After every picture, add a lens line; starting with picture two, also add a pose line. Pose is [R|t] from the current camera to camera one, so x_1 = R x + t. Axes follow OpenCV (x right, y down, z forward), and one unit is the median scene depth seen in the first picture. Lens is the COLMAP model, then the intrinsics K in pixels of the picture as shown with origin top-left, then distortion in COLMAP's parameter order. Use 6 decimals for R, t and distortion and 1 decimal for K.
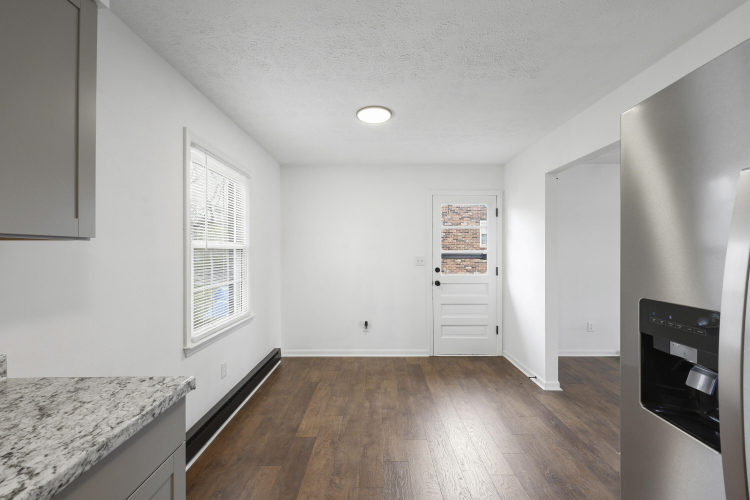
lens RADIAL K [[299.9, 0, 375.0], [0, 299.9, 250.0], [0, 0, 1]] dist [0.000695, 0.000034]
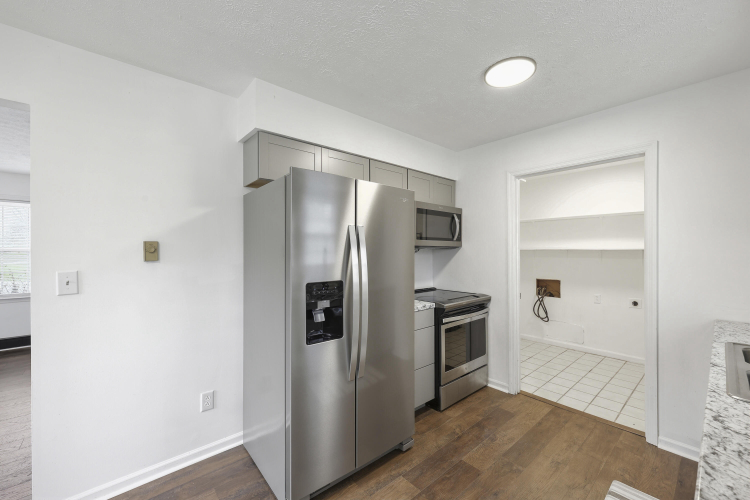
lens RADIAL K [[299.9, 0, 375.0], [0, 299.9, 250.0], [0, 0, 1]] dist [0.000695, 0.000034]
pose [[-0.657411, 0.001240, 0.753532, -0.766746], [-0.003173, 0.999985, -0.004413, -0.021892], [-0.753526, -0.005292, -0.657397, 2.101890]]
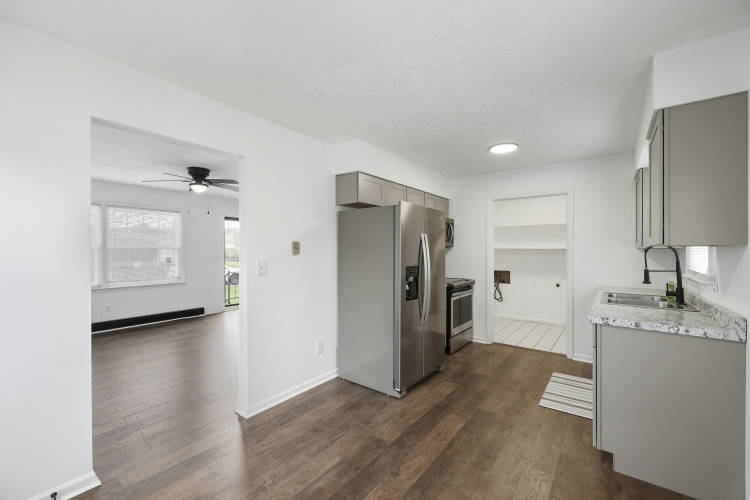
lens RADIAL K [[307.9, 0, 372.9], [0, 307.9, 251.0], [0, 0, 1]] dist [-0.001264, -0.000056]
pose [[-0.791723, -0.003563, 0.610870, -0.863901], [-0.005241, 0.999986, -0.000961, 0.016515], [-0.610858, -0.003962, -0.791730, 4.161102]]
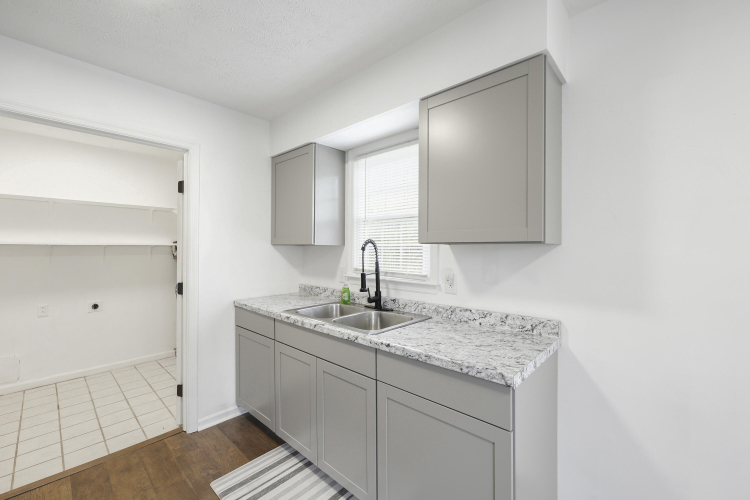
lens RADIAL K [[310.1, 0, 374.4], [0, 310.1, 247.3], [0, 0, 1]] dist [-0.001125, -0.000258]
pose [[-0.675559, -0.003197, -0.737299, 0.591895], [0.000137, 0.999990, -0.004462, -0.010205], [0.737306, -0.003115, -0.675552, 1.658086]]
